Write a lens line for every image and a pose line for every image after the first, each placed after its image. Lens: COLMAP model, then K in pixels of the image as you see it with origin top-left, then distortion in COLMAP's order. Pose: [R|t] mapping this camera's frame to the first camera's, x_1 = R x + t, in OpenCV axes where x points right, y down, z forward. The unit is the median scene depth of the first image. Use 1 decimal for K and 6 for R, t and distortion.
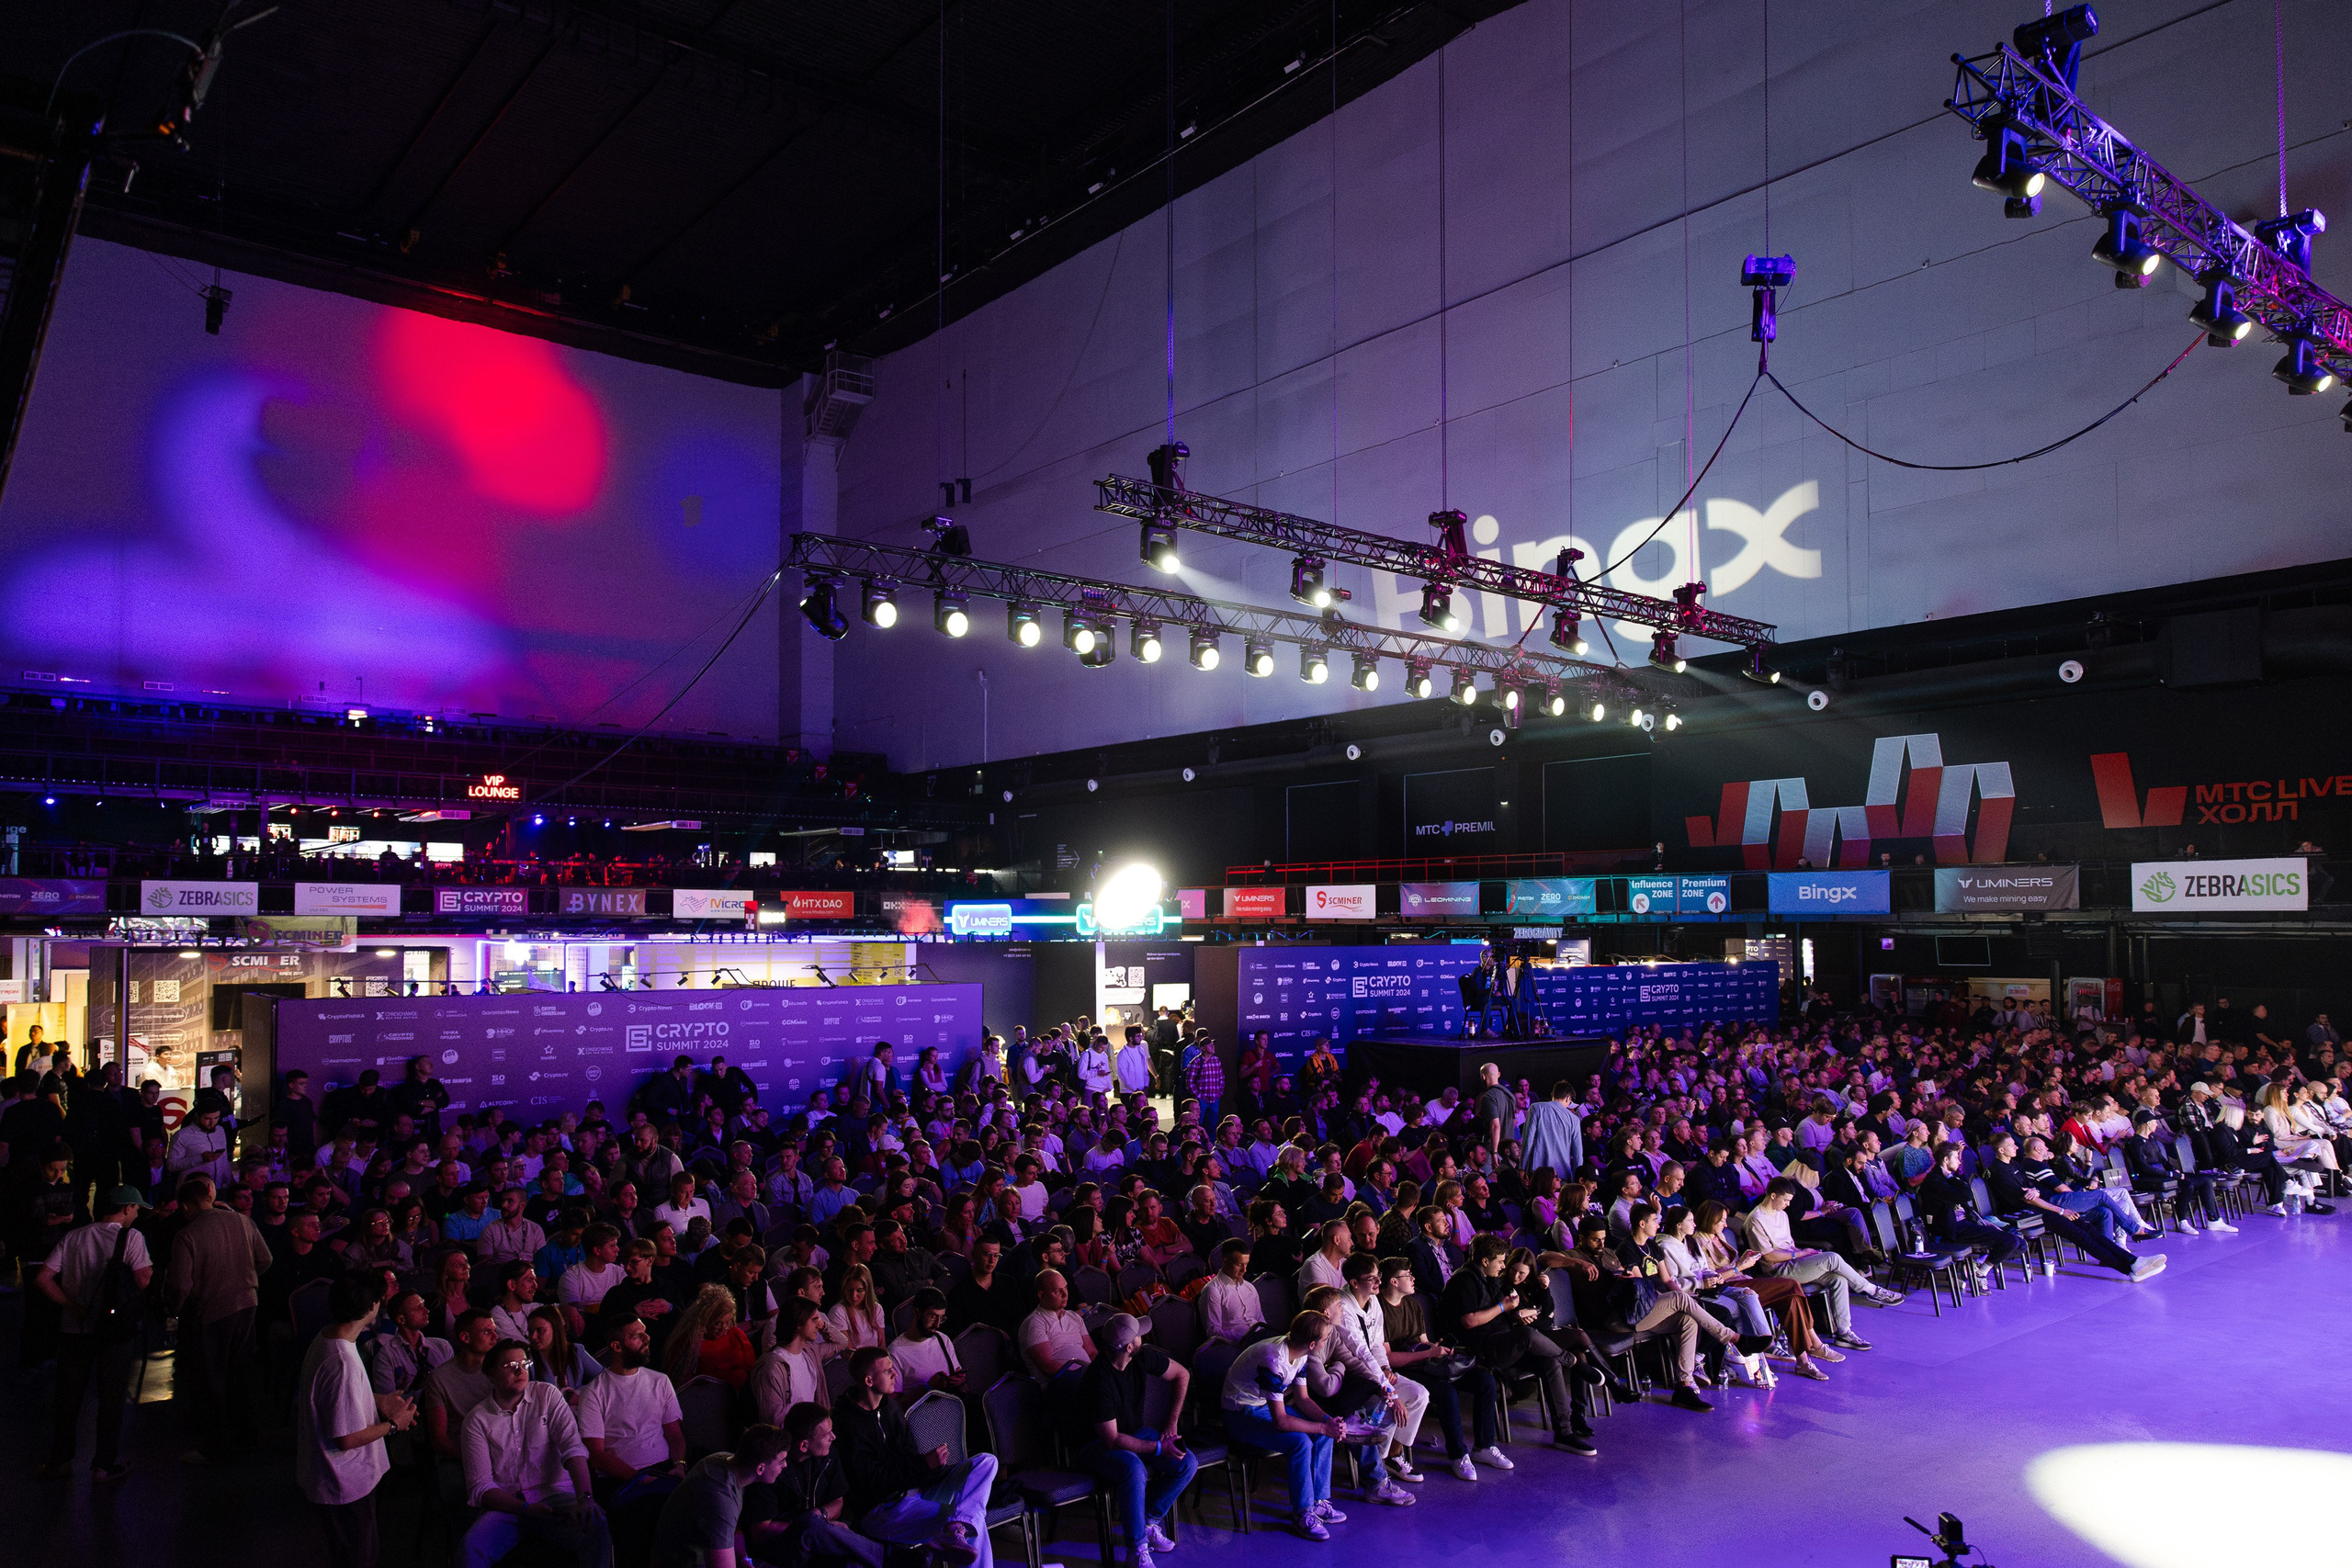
lens RADIAL K [[1613.3, 0, 1175.2], [0, 1613.3, 785.9], [0, 0, 1]] dist [0.000915, 0.000133]
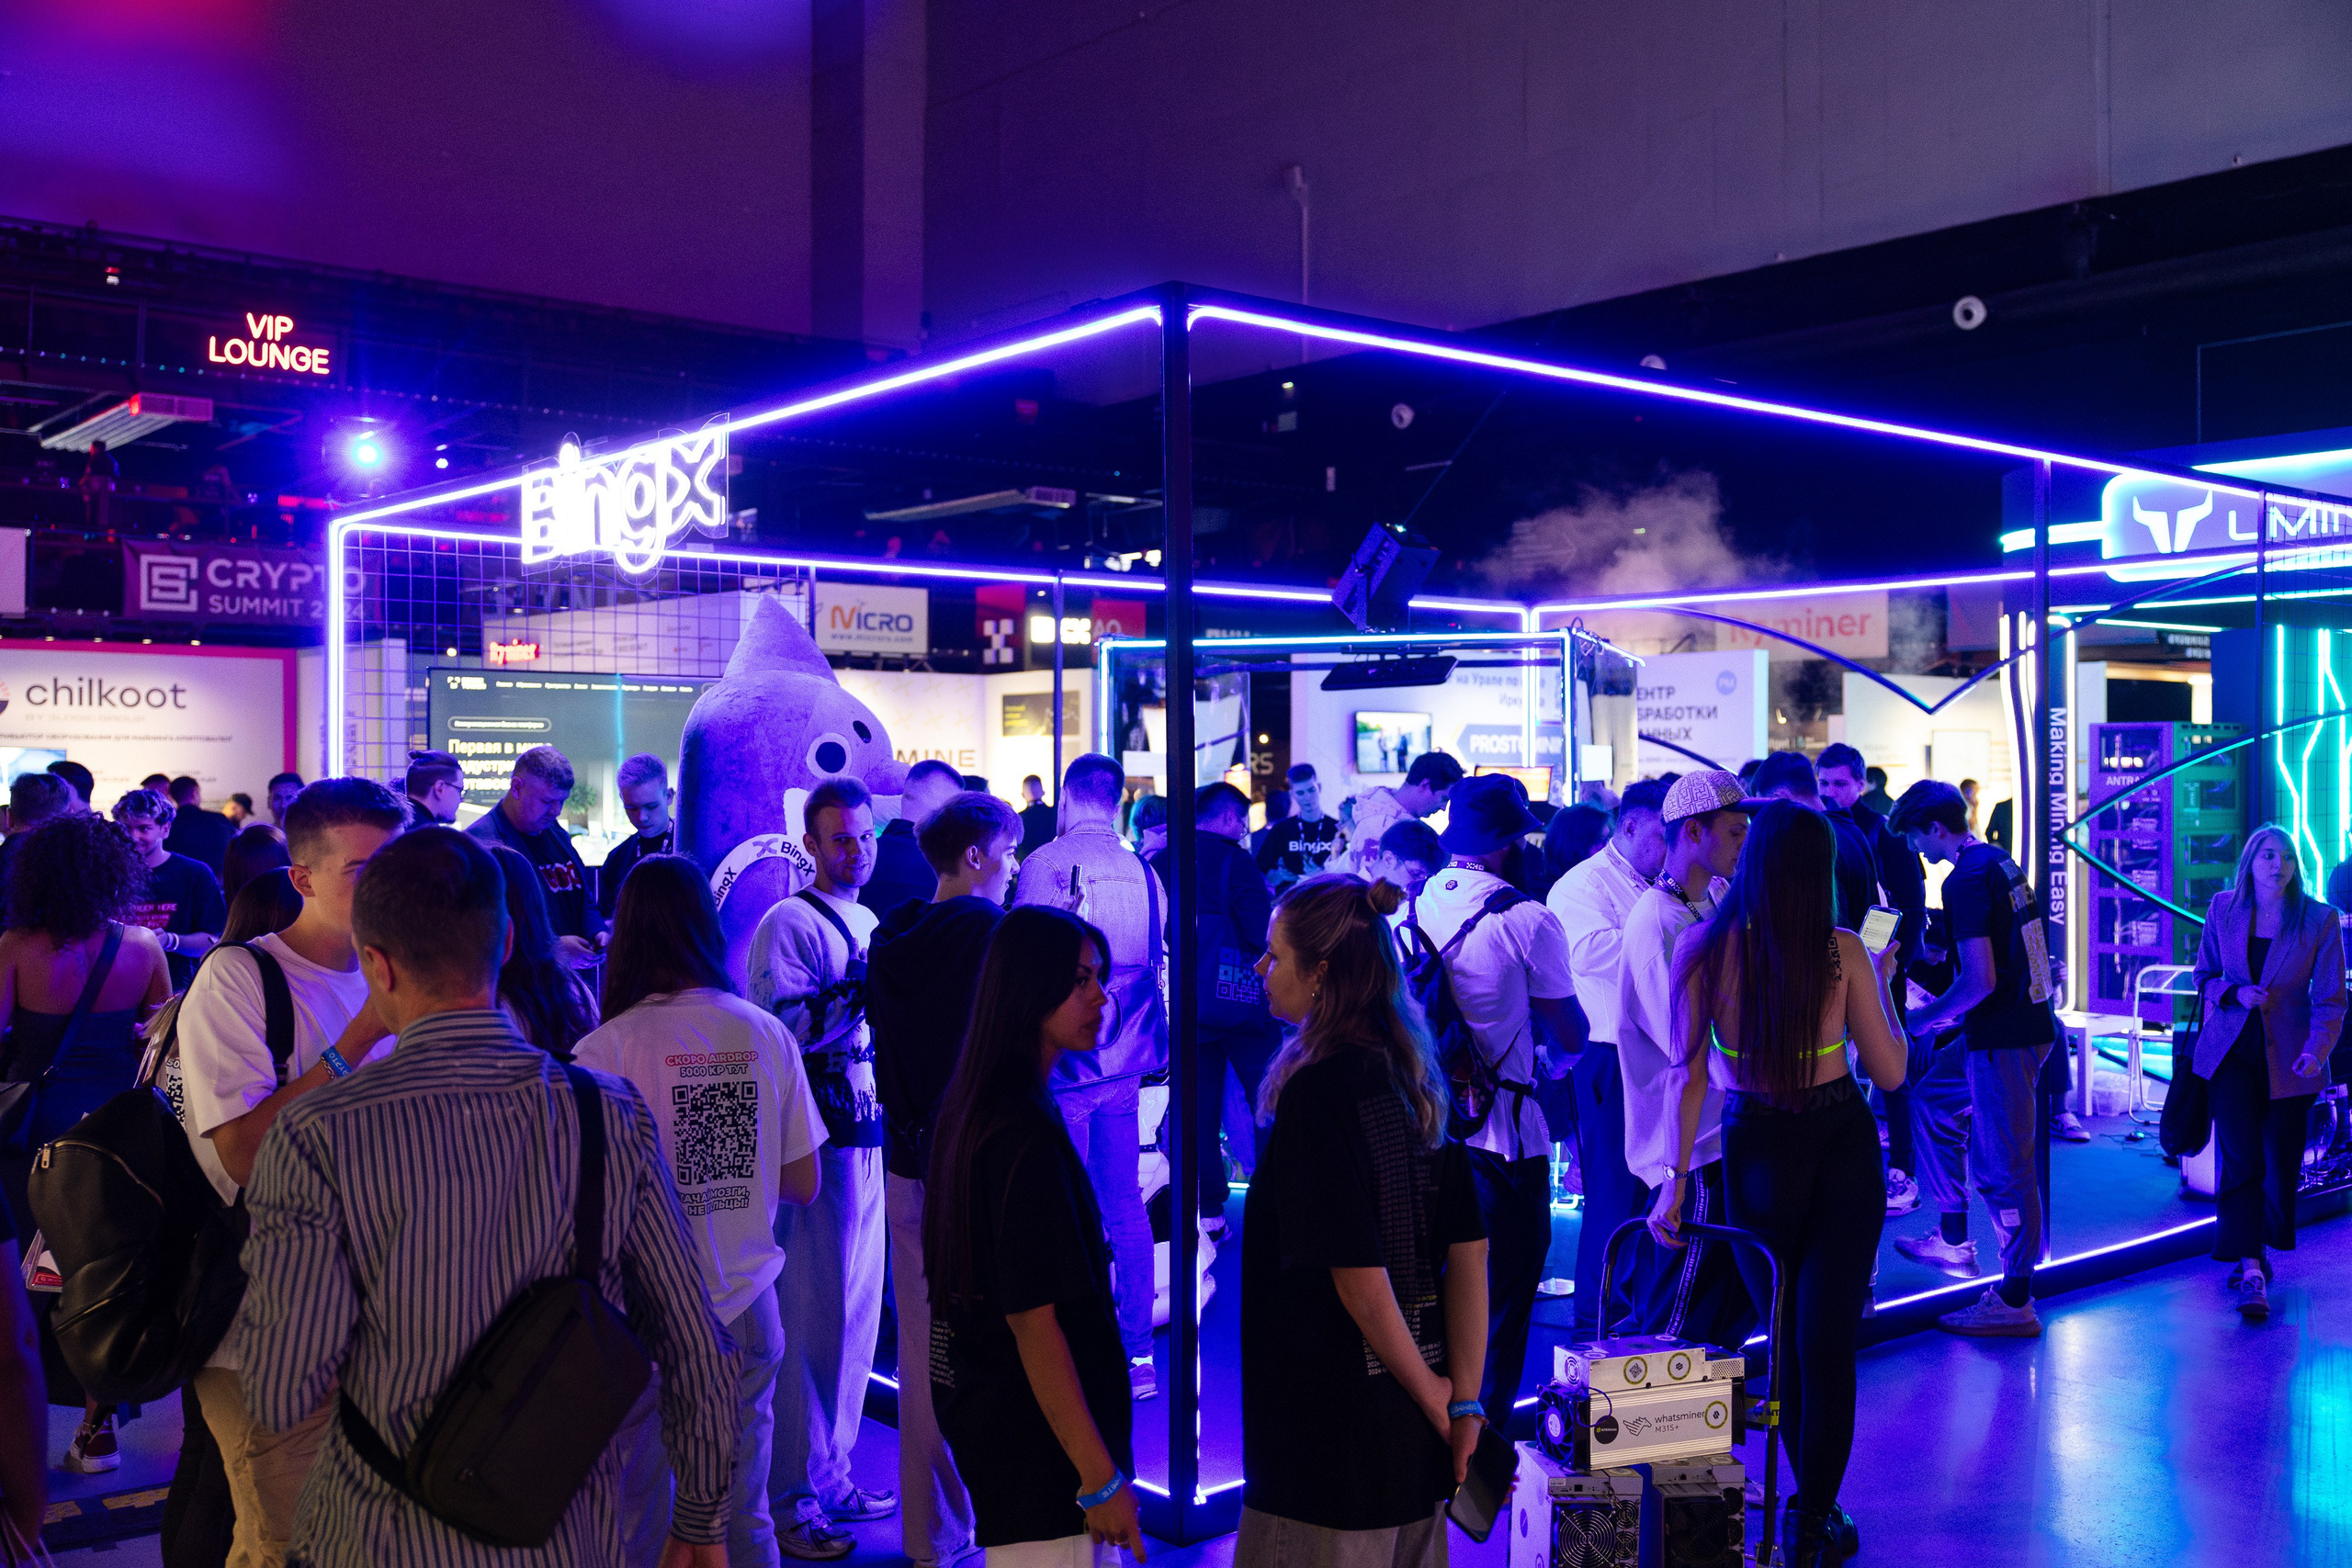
lens RADIAL K [[2240.6, 0, 1177.4], [0, 2240.6, 780.5], [0, 0, 1]] dist [-0.000917, 0.000000]
pose [[0.999978, 0.001819, -0.006419, -0.188602], [-0.001228, 0.995855, 0.090943, 0.059183], [0.006558, -0.090933, 0.995835, 0.426759]]
